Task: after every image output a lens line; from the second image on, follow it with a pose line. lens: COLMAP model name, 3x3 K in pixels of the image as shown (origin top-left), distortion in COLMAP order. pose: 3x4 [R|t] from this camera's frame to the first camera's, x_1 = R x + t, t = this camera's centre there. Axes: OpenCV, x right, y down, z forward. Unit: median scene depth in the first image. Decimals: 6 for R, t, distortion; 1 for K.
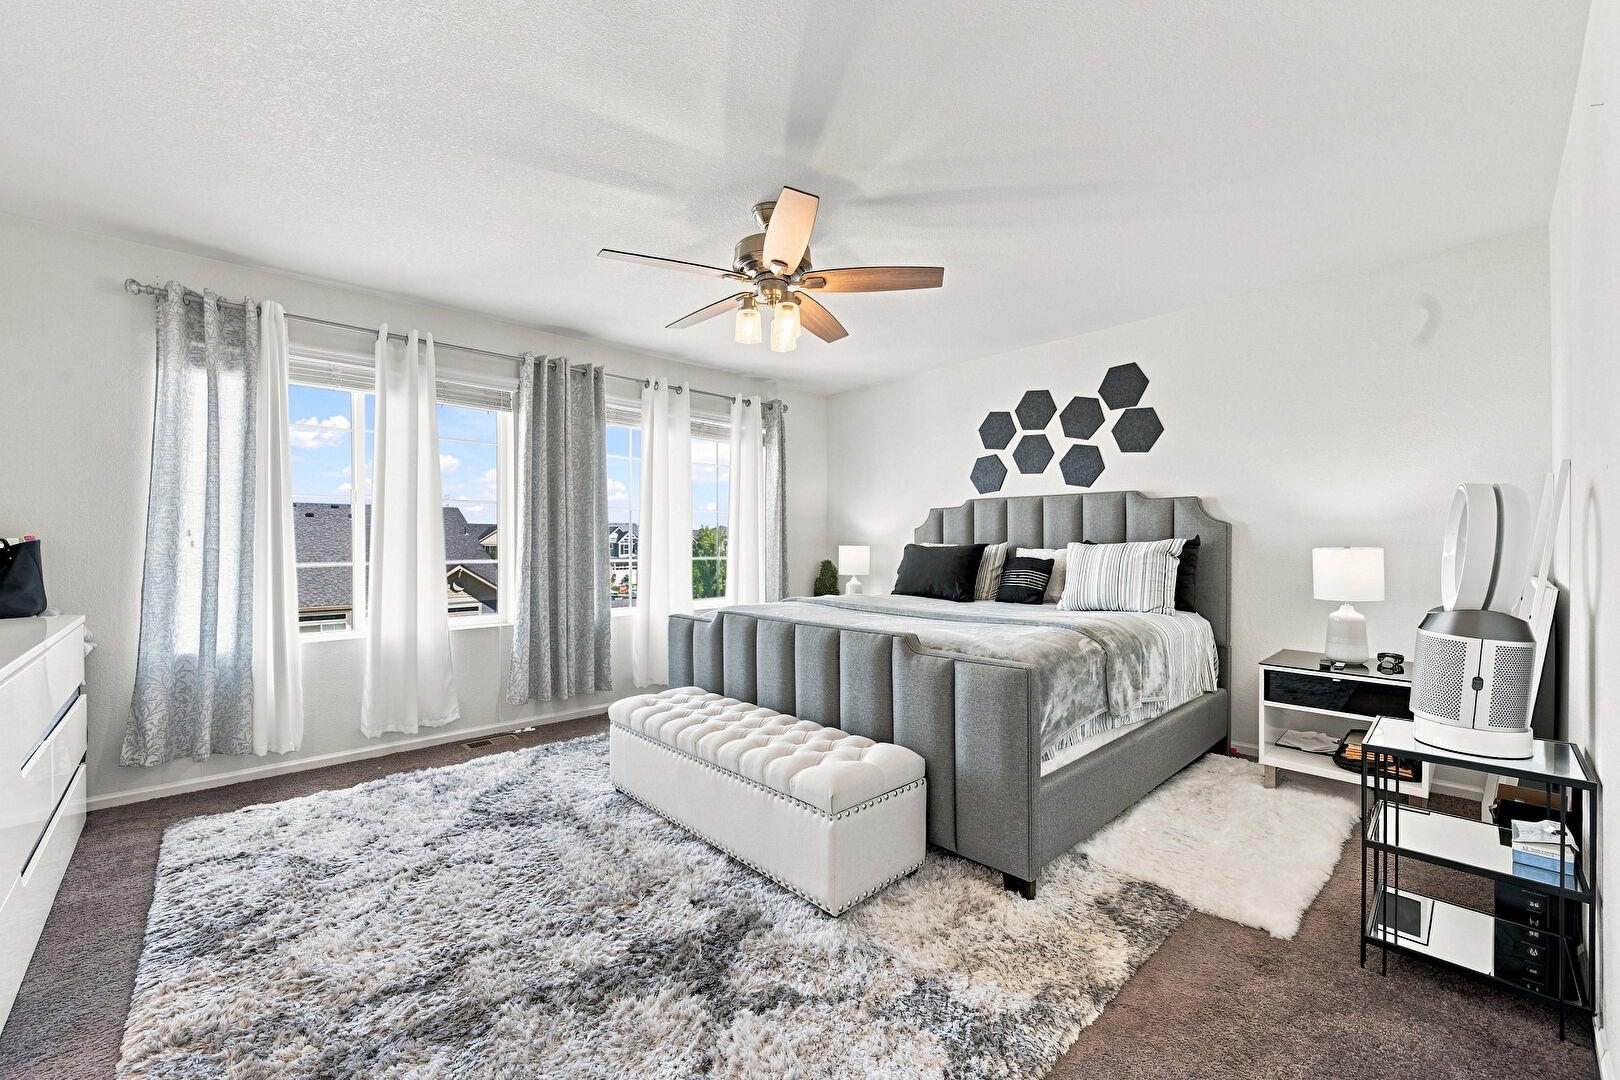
lens RADIAL K [[639.1, 0, 810.0], [0, 639.1, 540.0], [0, 0, 1]] dist [0.002822, 0.000439]
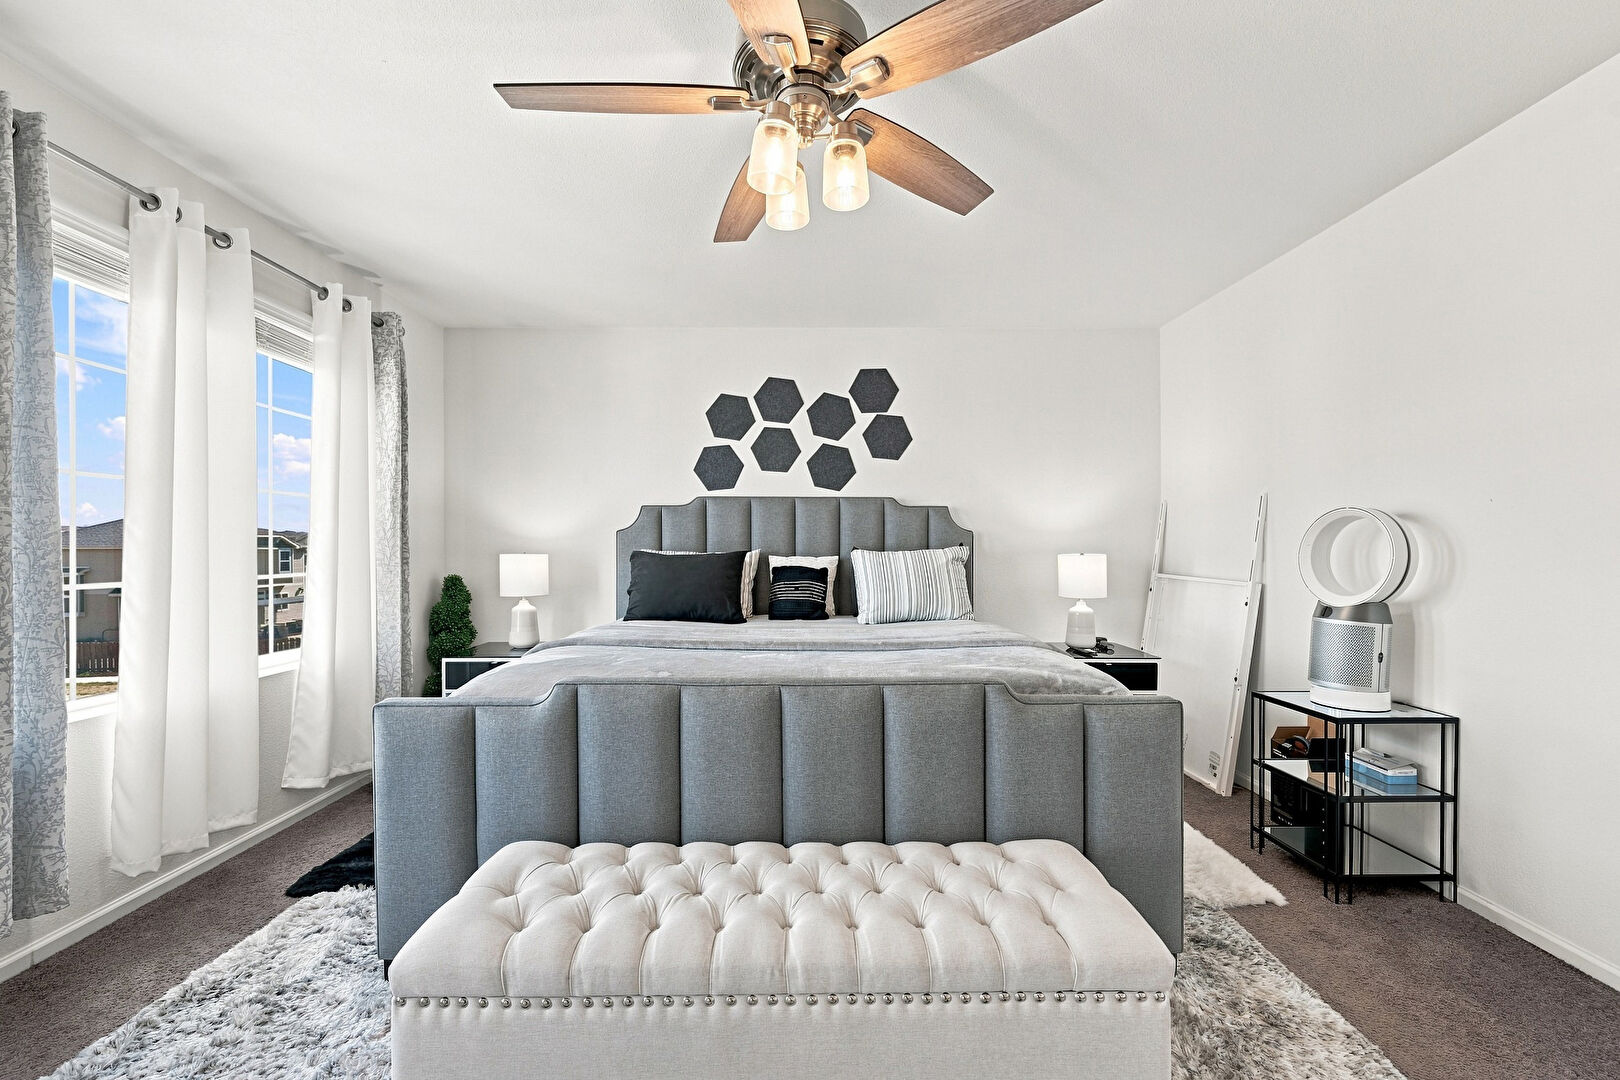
lens RADIAL K [[661.9, 0, 810.0], [0, 661.9, 540.0], [0, 0, 1]] dist [0.000850, 0.000005]
pose [[0.682135, 0.009844, 0.731160, -0.296691], [-0.003716, 0.999943, -0.009996, -0.000193], [-0.731217, 0.004101, 0.682133, 0.353300]]
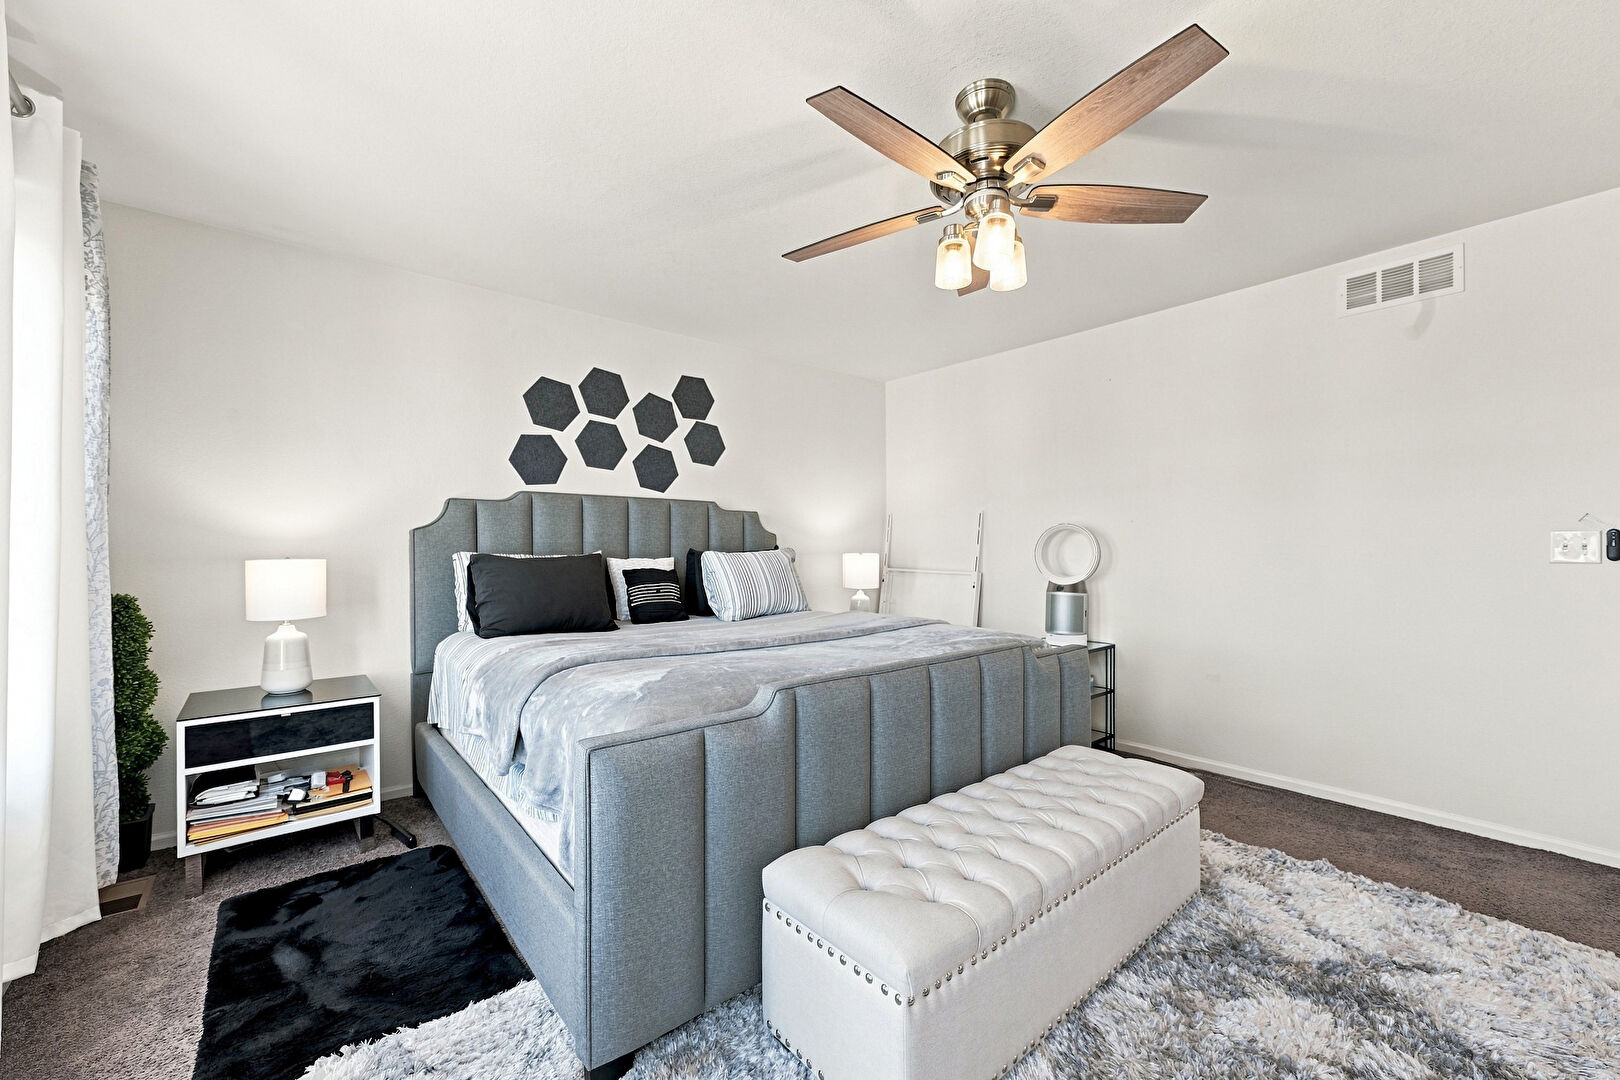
lens RADIAL K [[650.4, 0, 810.0], [0, 650.4, 540.0], [0, 0, 1]] dist [0.001210, 0.000094]
pose [[0.060207, 0.013900, 0.998089, -0.494618], [-0.001739, 0.999903, -0.013821, 0.000164], [-0.998184, -0.000904, 0.060225, 0.701083]]
